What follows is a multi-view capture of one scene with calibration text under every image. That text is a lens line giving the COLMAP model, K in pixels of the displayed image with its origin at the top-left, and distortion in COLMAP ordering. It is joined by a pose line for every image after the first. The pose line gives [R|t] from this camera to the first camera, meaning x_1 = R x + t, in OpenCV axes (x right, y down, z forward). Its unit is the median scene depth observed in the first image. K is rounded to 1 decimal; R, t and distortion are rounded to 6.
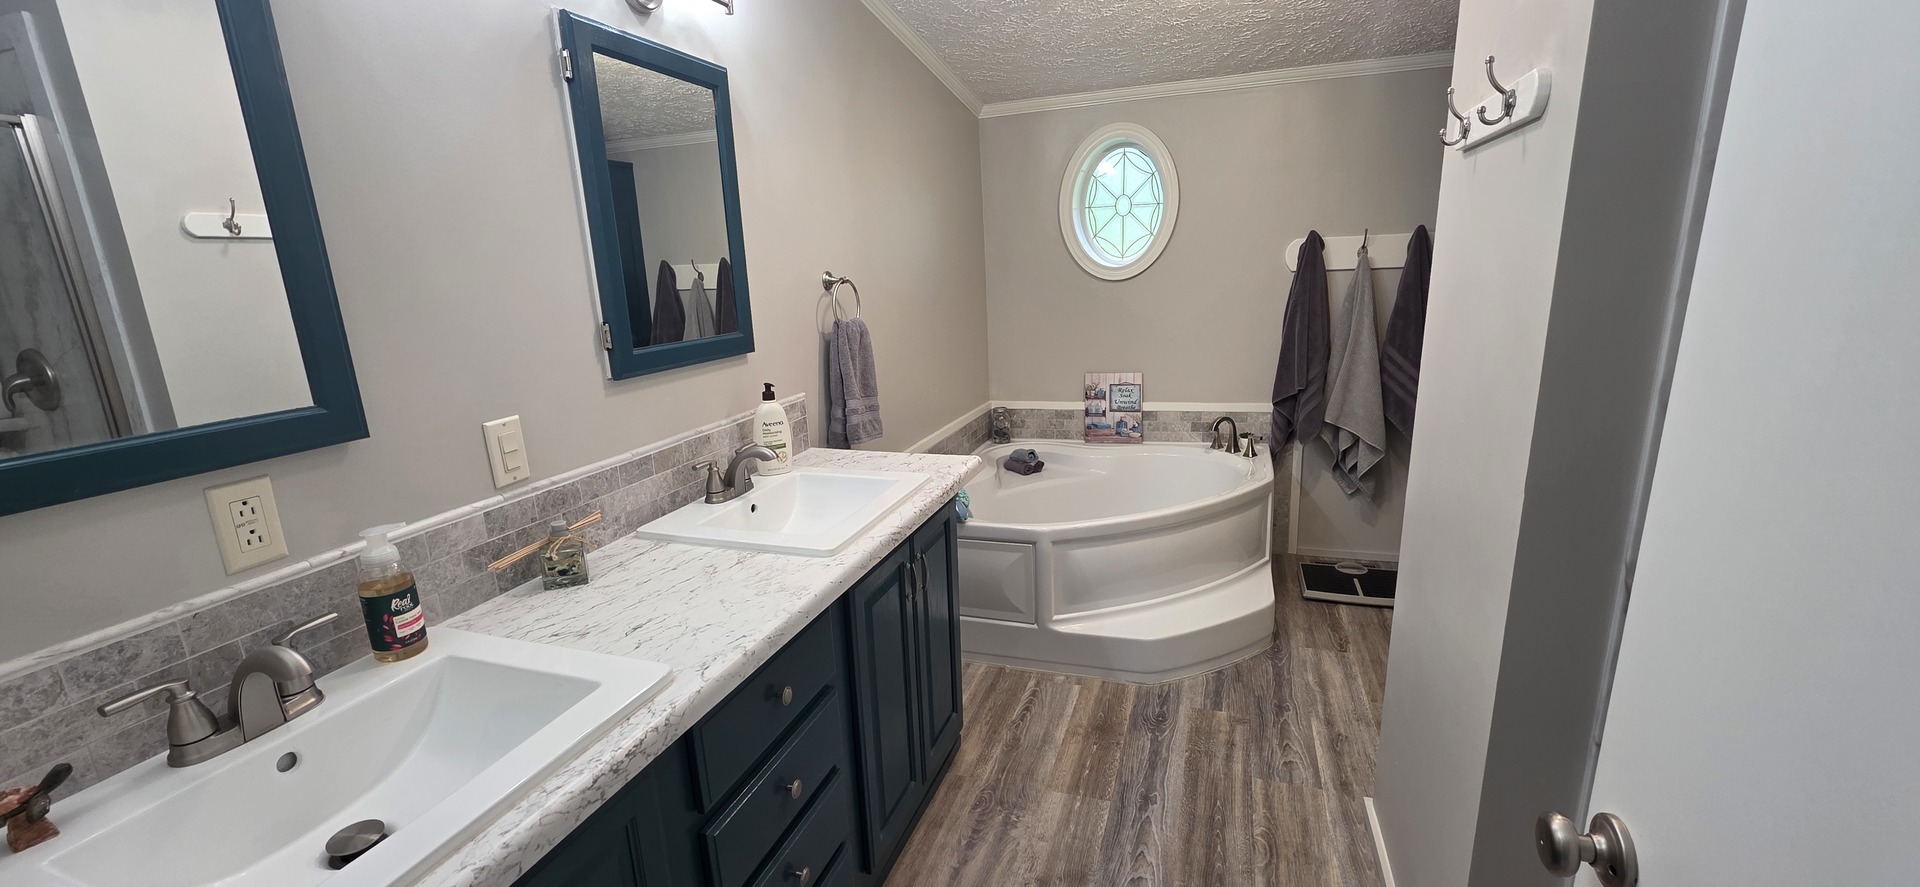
lens RADIAL K [[771.6, 0, 953.4], [0, 771.6, 449.3], [0, 0, 1]] dist [0.003254, -0.000529]
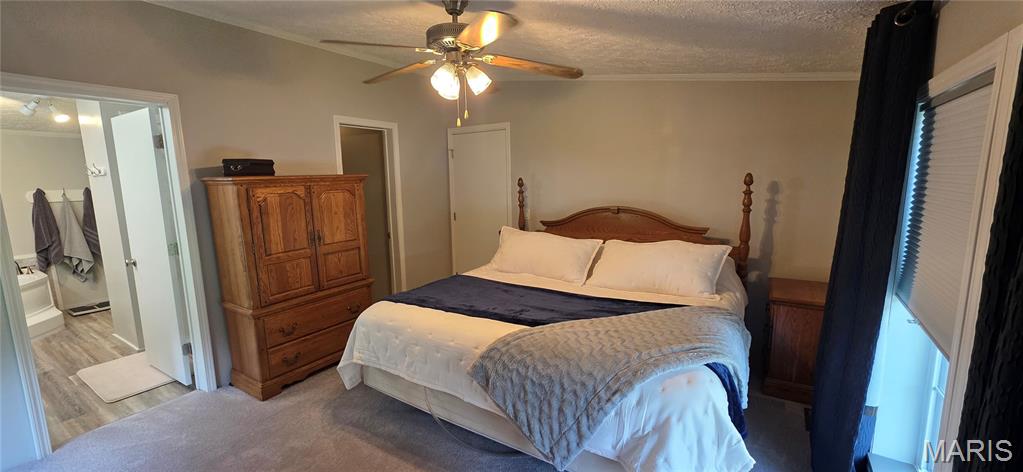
lens RADIAL K [[411.1, 0, 508.1], [0, 411.1, 239.0], [0, 0, 1]] dist [0.003254, -0.000529]
pose [[0.248461, -0.110169, 0.962356, -0.760475], [0.243611, 0.968685, 0.047998, 0.314378], [-0.937508, 0.222515, 0.267519, -1.268339]]
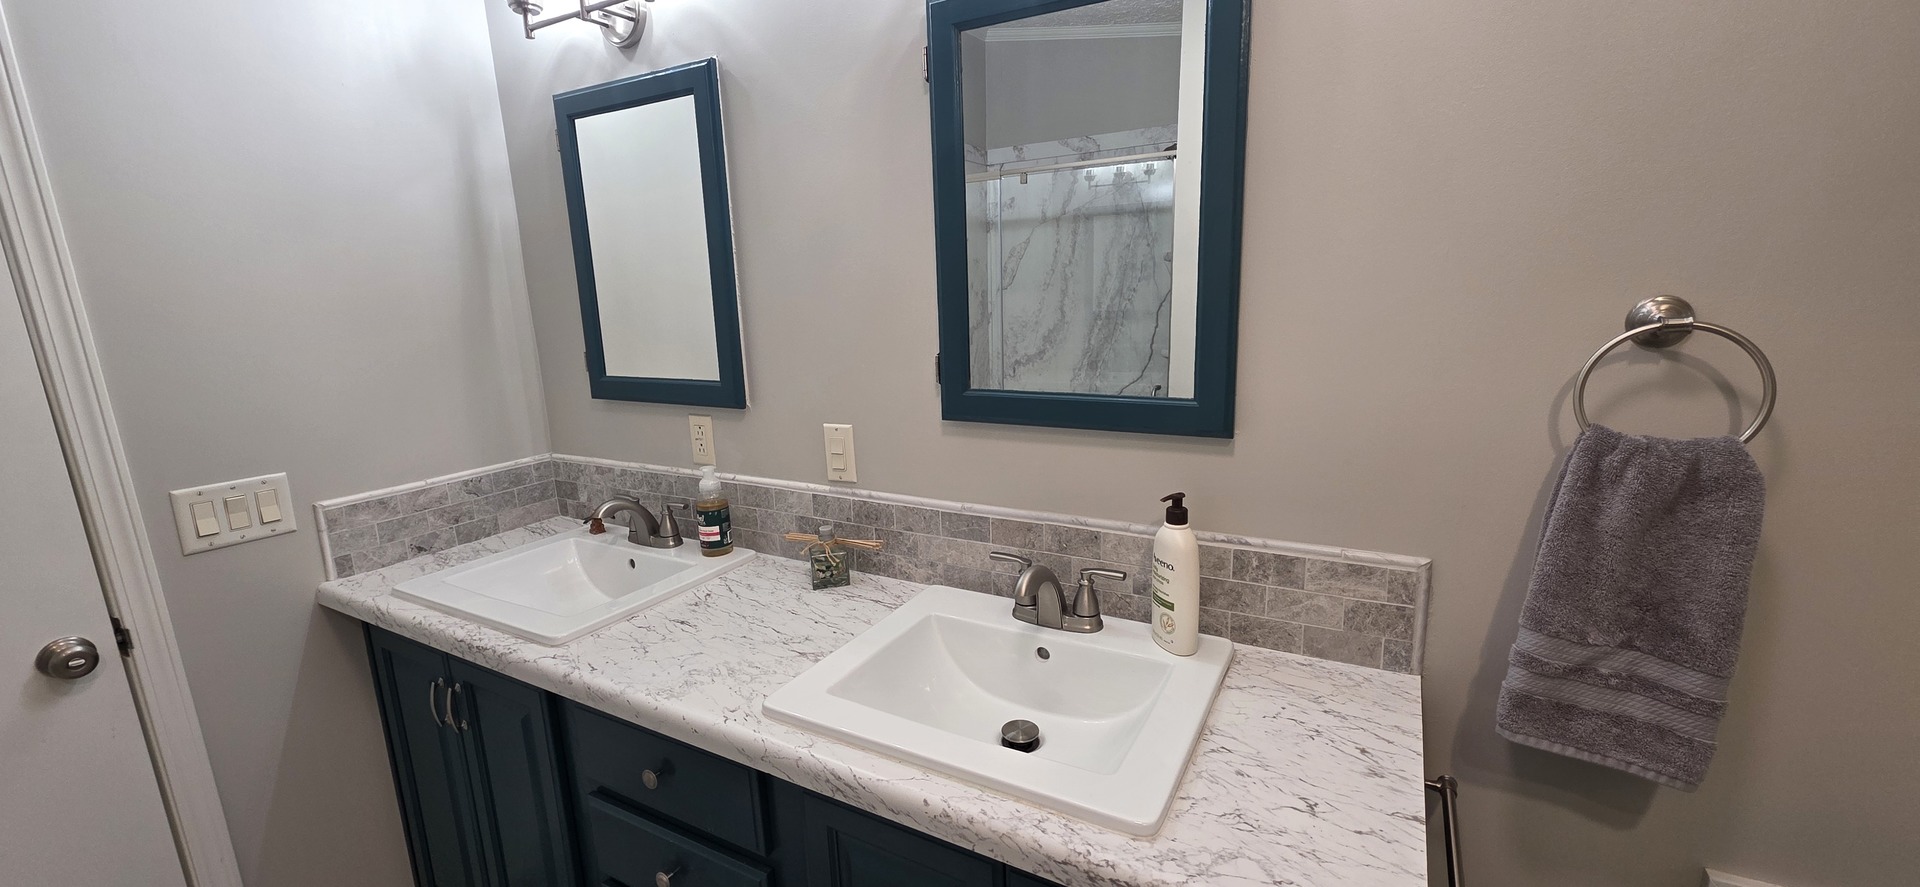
lens RADIAL K [[771.6, 0, 963.3], [0, 771.6, 446.4], [0, 0, 1]] dist [0.003254, -0.000529]
pose [[-0.172586, 0.231128, -0.957494, 0.263144], [-0.203603, 0.942716, 0.264259, -0.191606], [0.963722, 0.240556, -0.115641, 0.731887]]
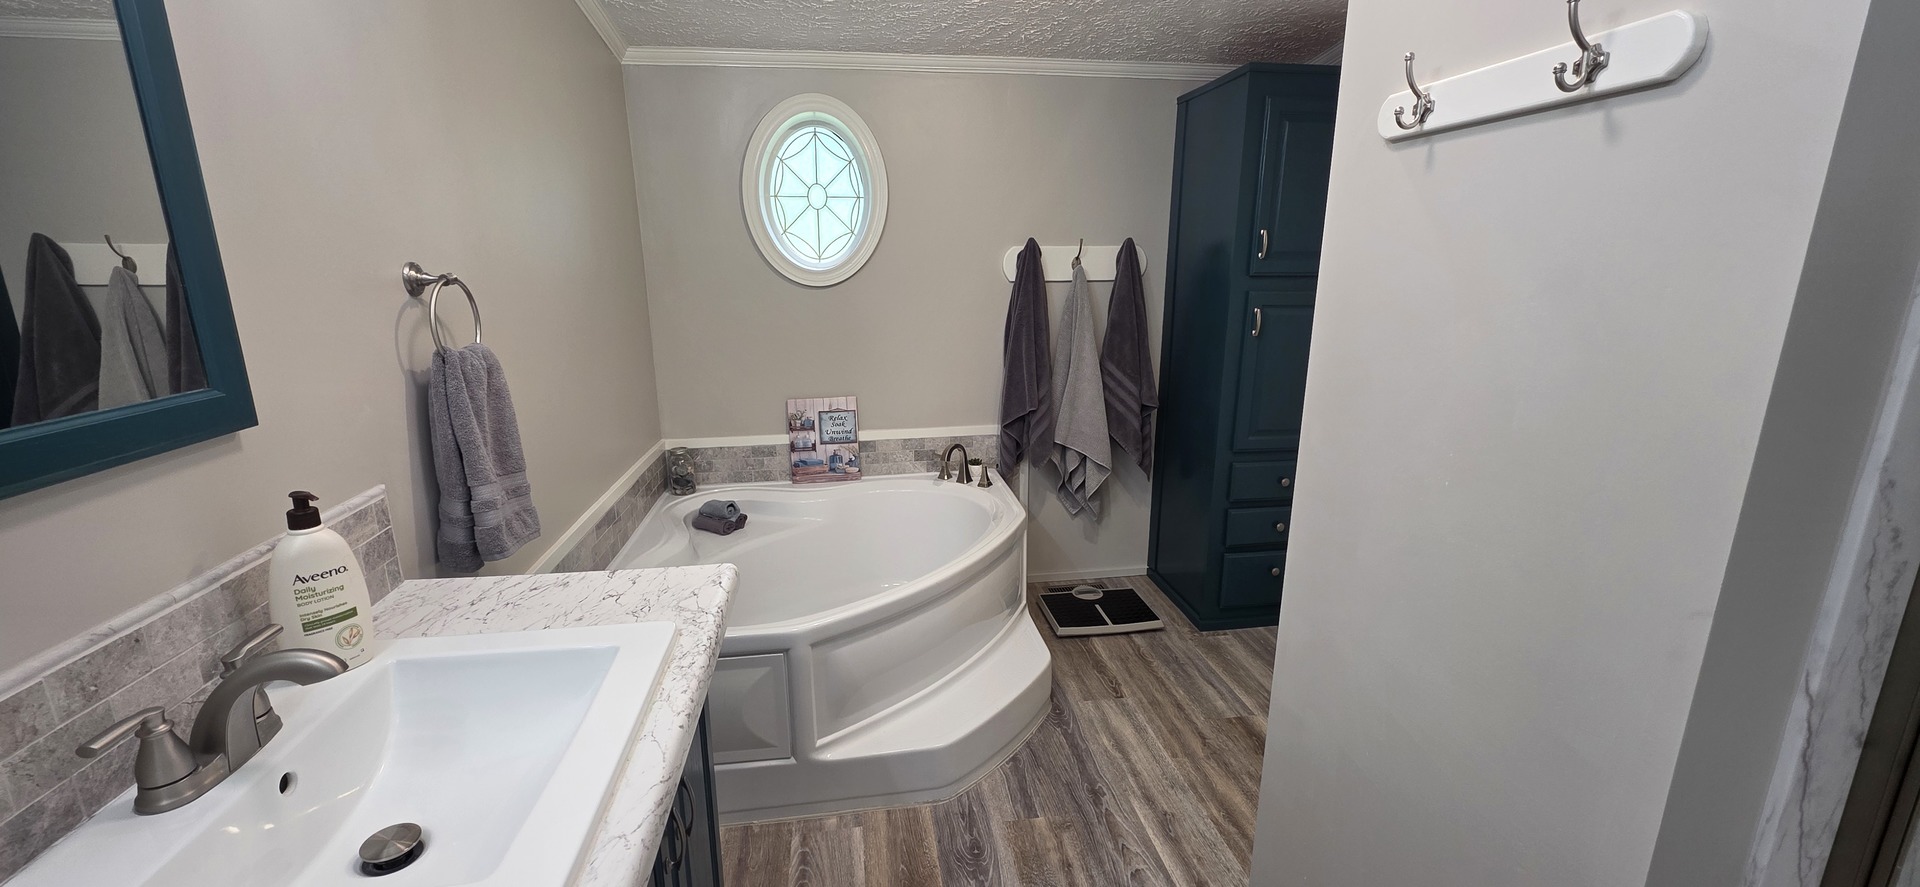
lens RADIAL K [[771.6, 0, 955.0], [0, 771.6, 449.1], [0, 0, 1]] dist [0.003254, -0.000529]
pose [[0.885968, -0.074940, 0.457652, -0.079102], [0.076897, 0.996935, 0.014381, -0.071310], [-0.457327, 0.022451, 0.889015, 0.313185]]
